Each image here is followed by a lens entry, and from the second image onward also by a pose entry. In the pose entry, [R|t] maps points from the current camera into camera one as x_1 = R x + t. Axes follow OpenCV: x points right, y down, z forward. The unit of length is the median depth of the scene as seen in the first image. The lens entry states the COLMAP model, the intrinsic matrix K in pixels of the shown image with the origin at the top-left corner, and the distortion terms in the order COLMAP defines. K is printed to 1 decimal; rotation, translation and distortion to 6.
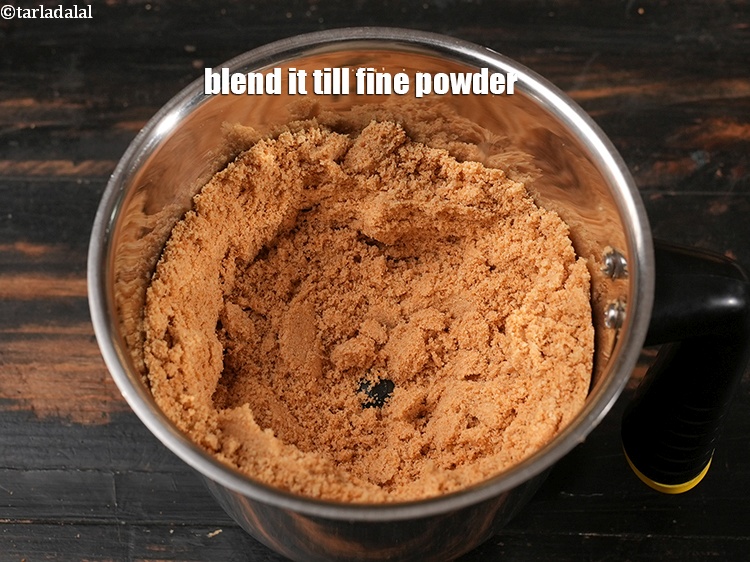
lens RADIAL K [[1527.7, 0, 398.1], [0, 1527.7, 237.1], [0, 0, 1]] dist [0.046441, 0.000000]
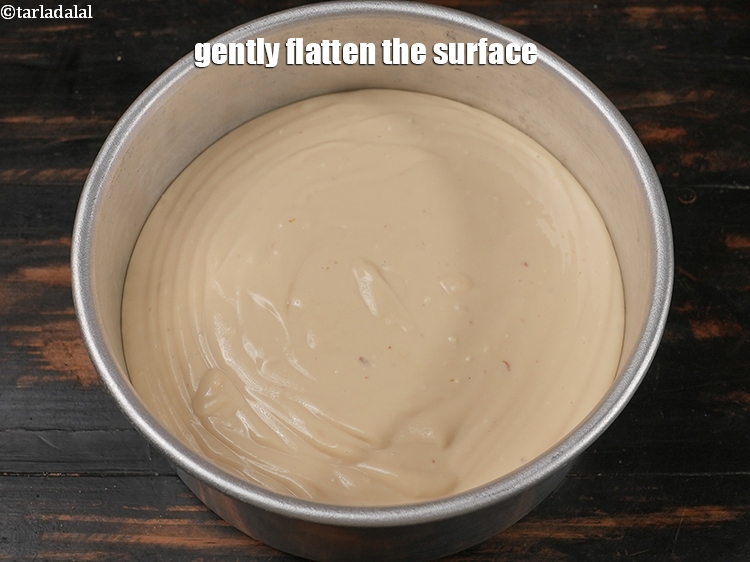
lens RADIAL K [[1057.4, 0, 401.4], [0, 1057.4, 300.8], [0, 0, 1]] dist [-0.020554, 0.000000]
pose [[0.999354, -0.020566, 0.029484, -0.010418], [0.018287, 0.996971, 0.075593, -0.004638], [-0.030949, -0.075005, 0.996703, 0.167313]]
